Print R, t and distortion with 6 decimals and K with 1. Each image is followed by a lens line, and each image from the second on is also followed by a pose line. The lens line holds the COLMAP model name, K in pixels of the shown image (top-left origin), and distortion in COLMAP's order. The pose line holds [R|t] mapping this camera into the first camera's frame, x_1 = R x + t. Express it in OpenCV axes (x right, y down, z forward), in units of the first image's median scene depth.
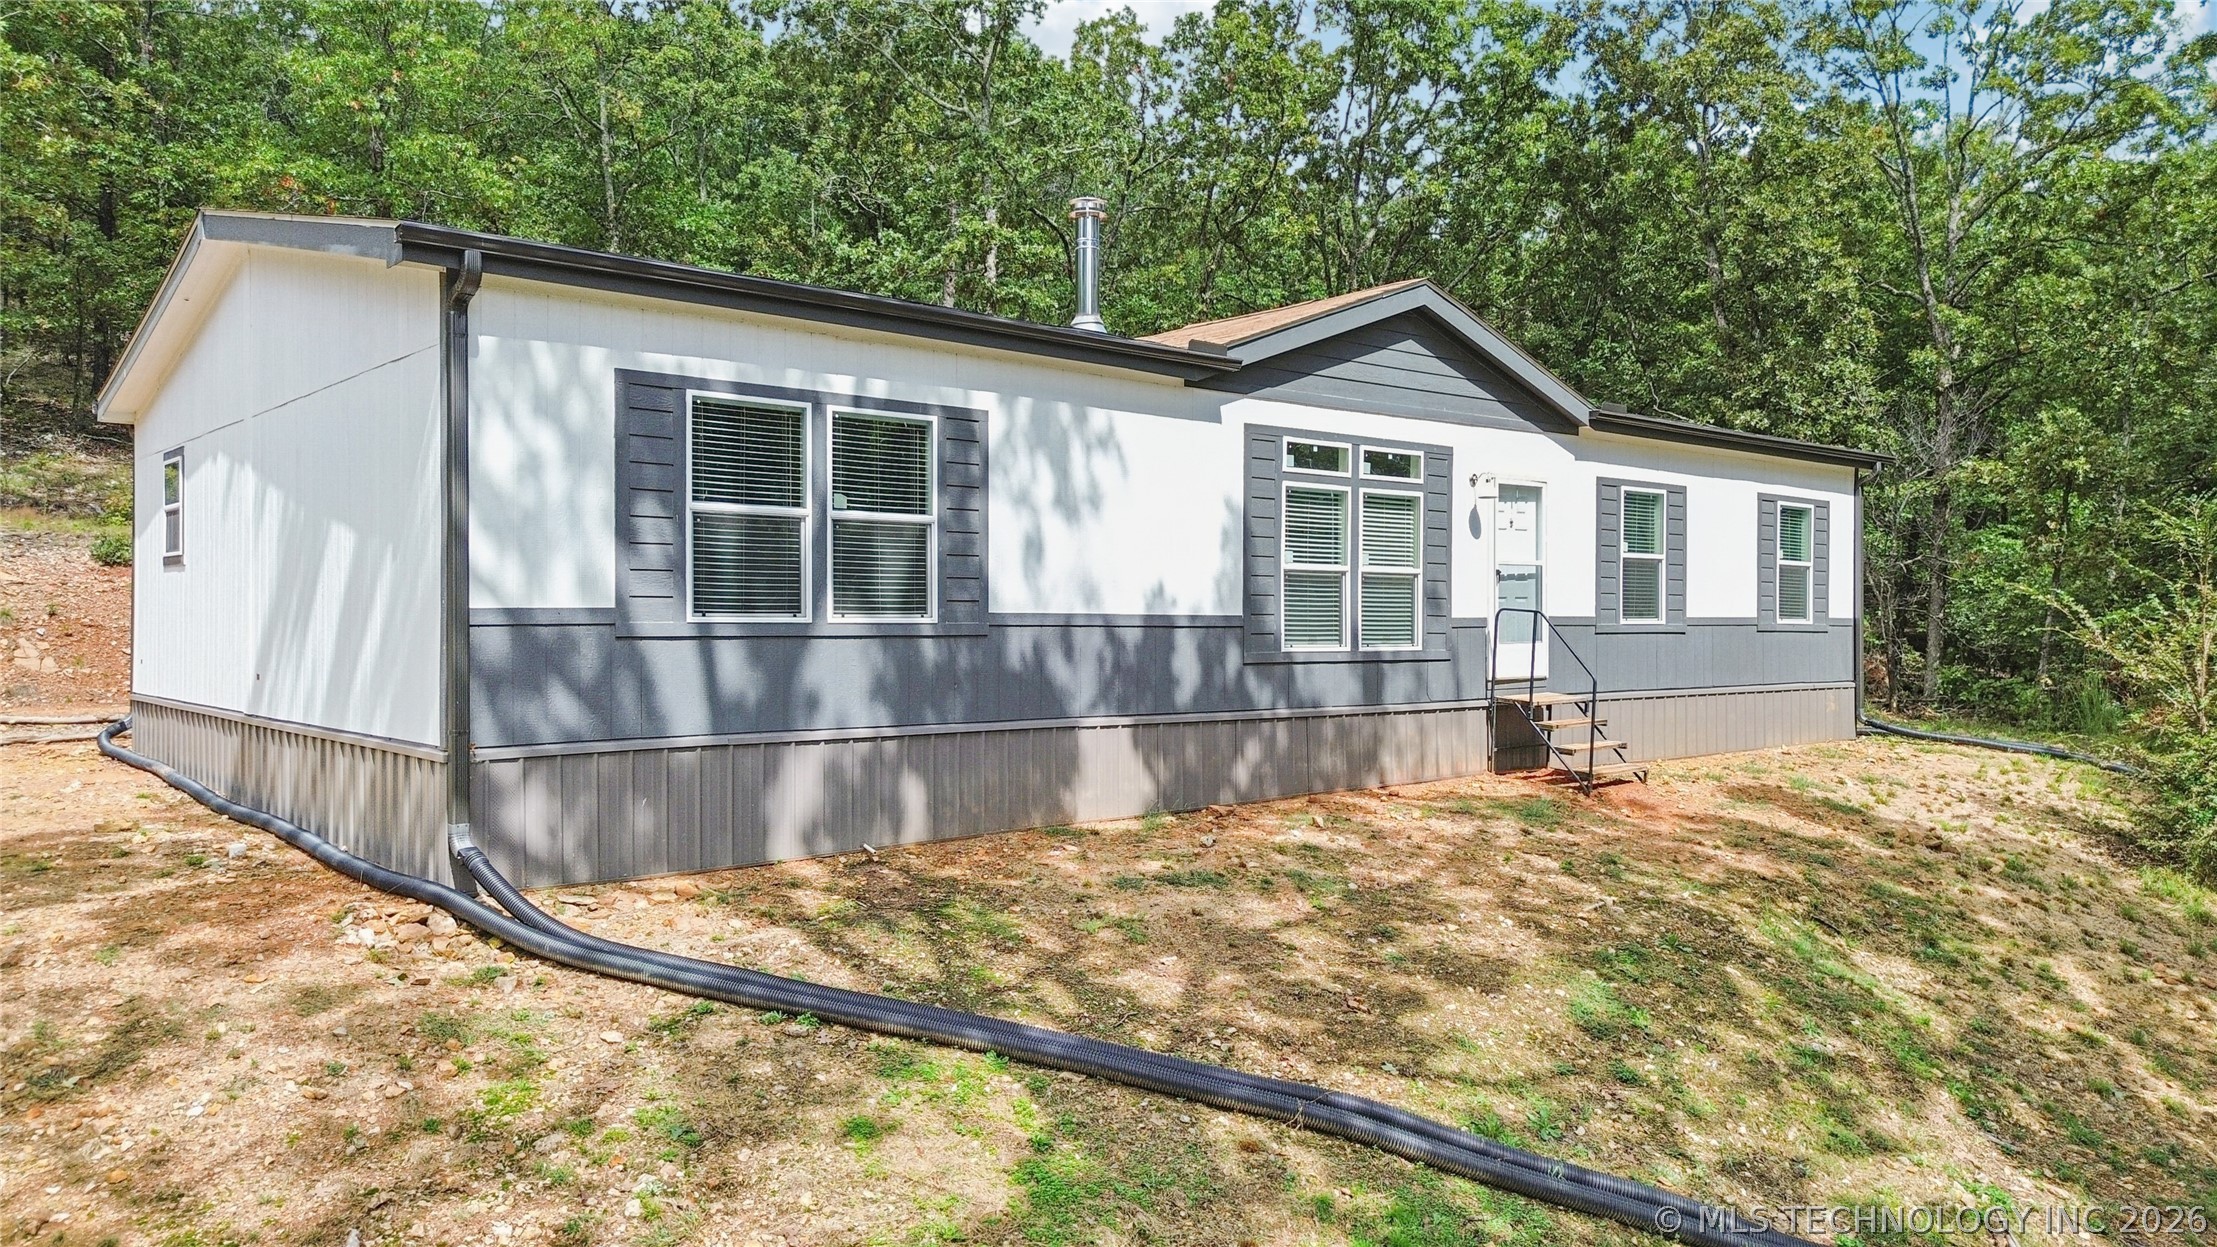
lens RADIAL K [[1517.7, 0, 1117.9], [0, 1517.7, 656.3], [0, 0, 1]] dist [0.041379, -0.040463]
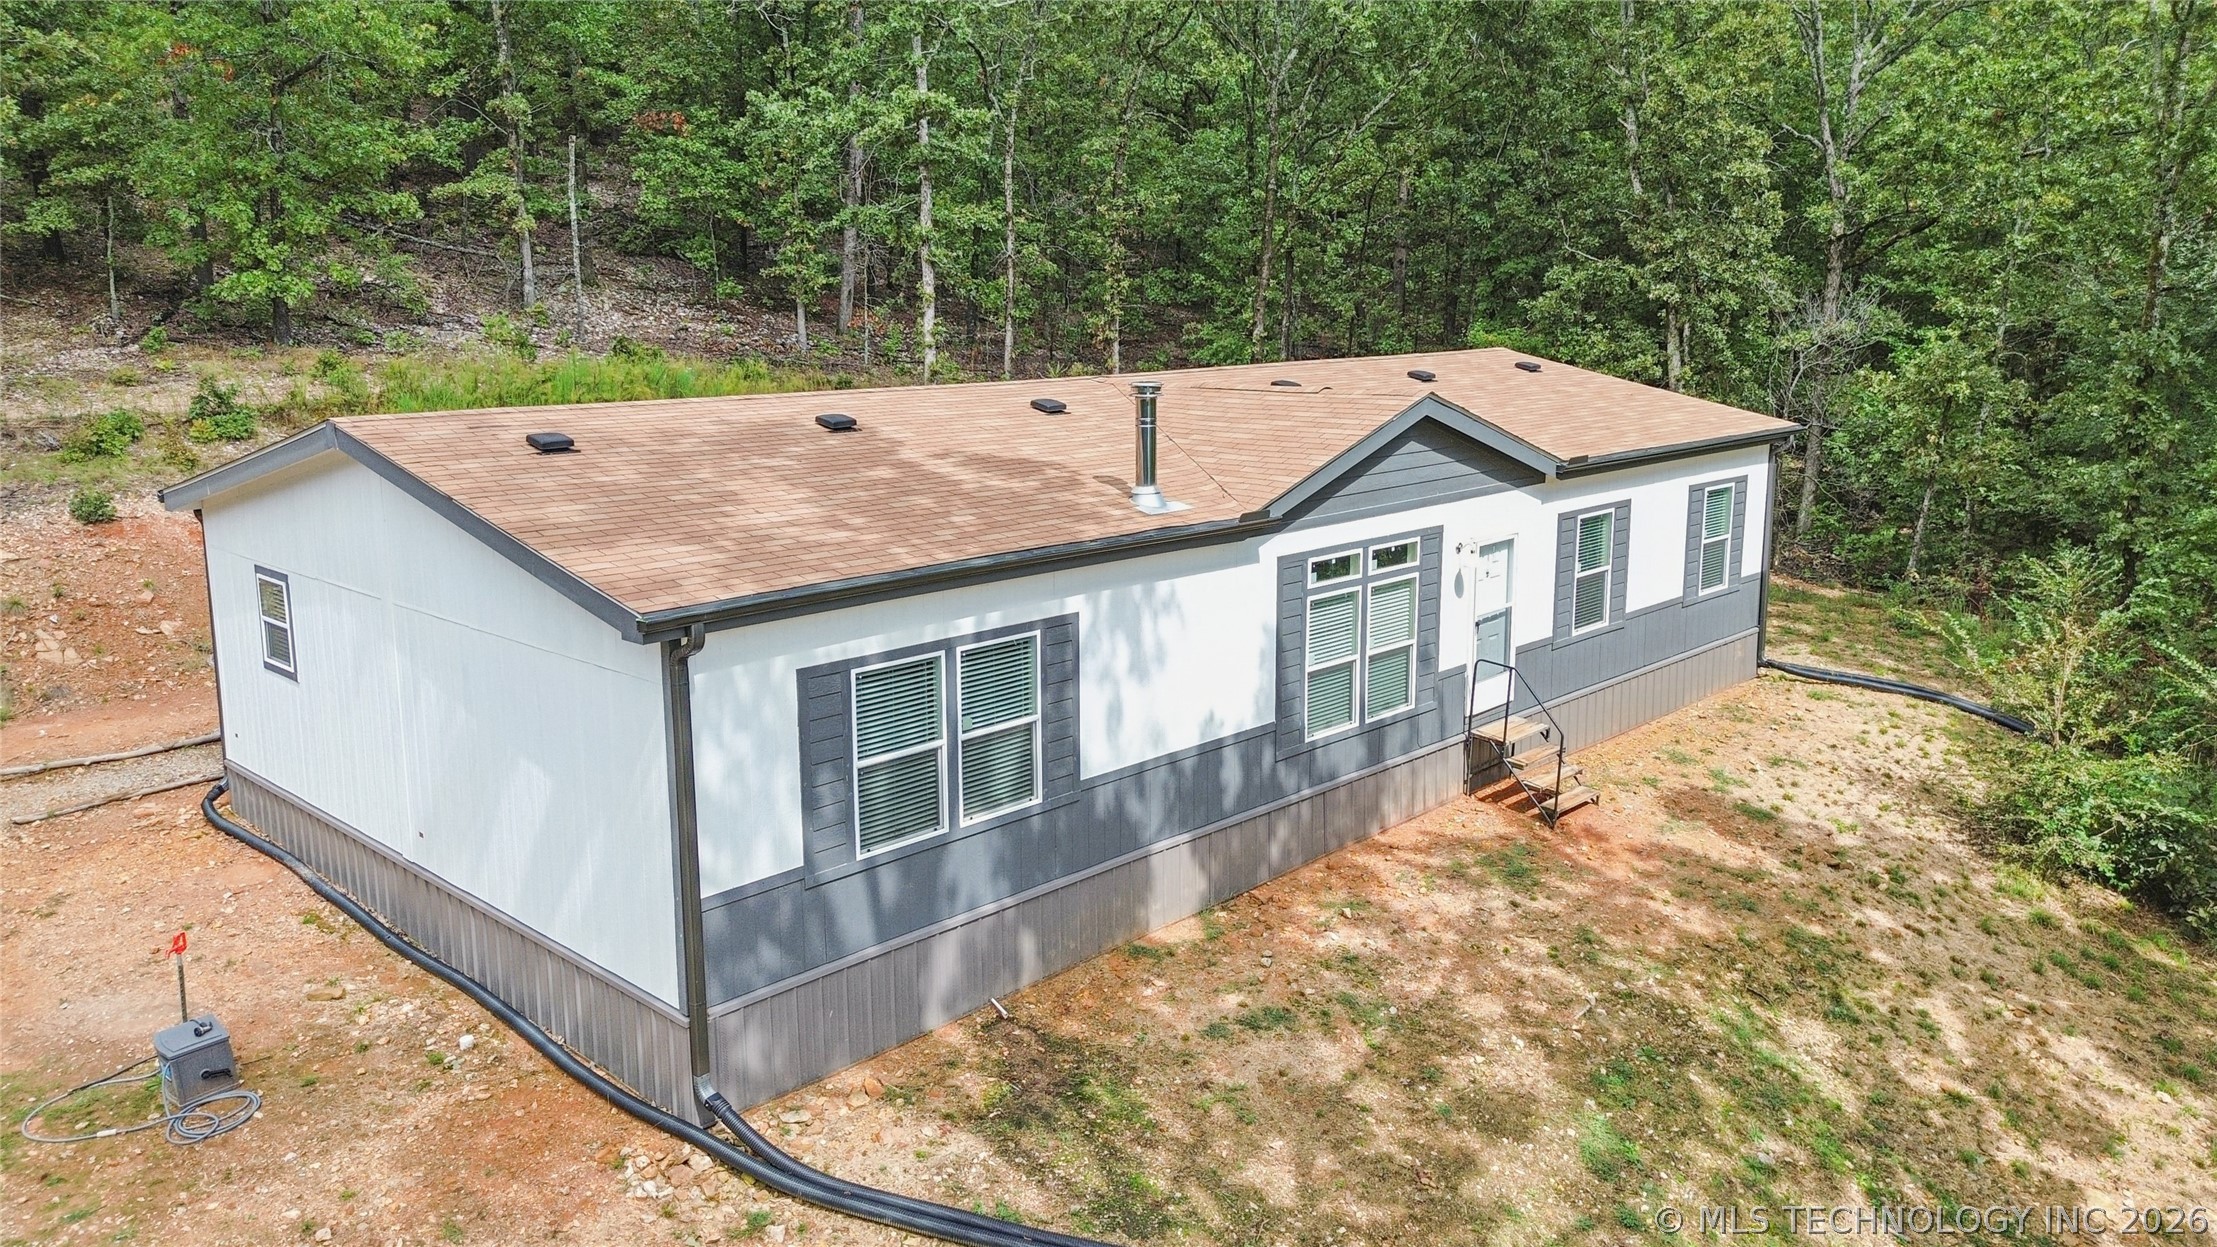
lens RADIAL K [[1517.7, 0, 1115.0], [0, 1517.7, 617.8], [0, 0, 1]] dist [0.041379, -0.040463]
pose [[0.996585, -0.026483, 0.078208, -0.136440], [0.012867, 0.985409, 0.169717, -0.324201], [-0.081561, -0.168131, 0.982385, -0.113862]]
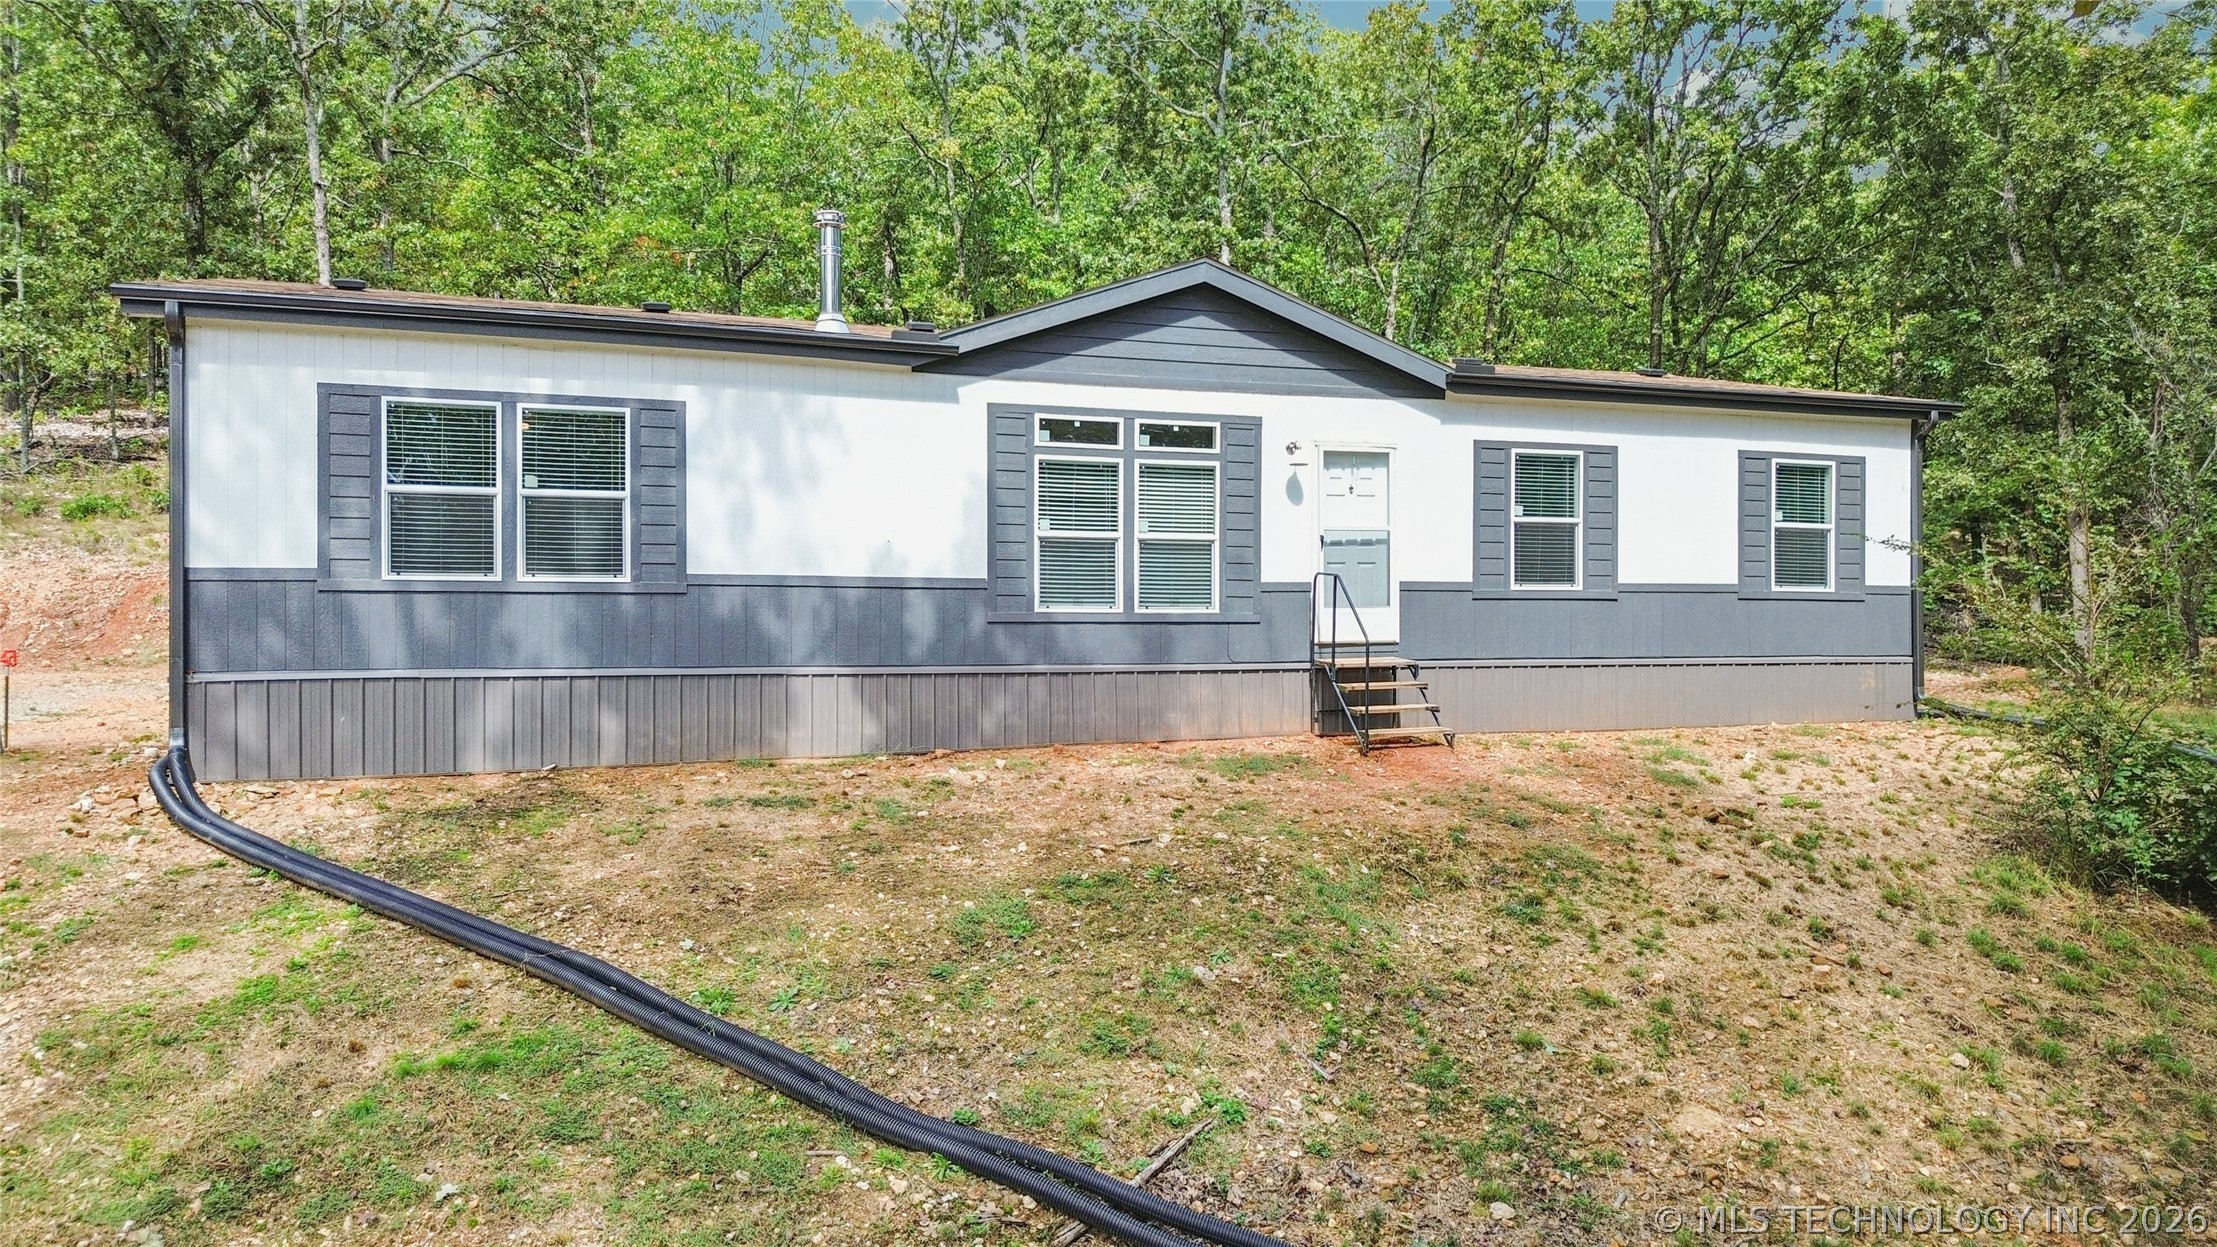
lens RADIAL K [[1517.7, 0, 1112.2], [0, 1517.7, 666.4], [0, 0, 1]] dist [0.041379, -0.040463]
pose [[0.947046, 0.010865, -0.320915, 0.562174], [-0.007069, 0.999891, 0.012990, 0.023414], [0.321021, -0.010034, 0.947019, -0.011063]]
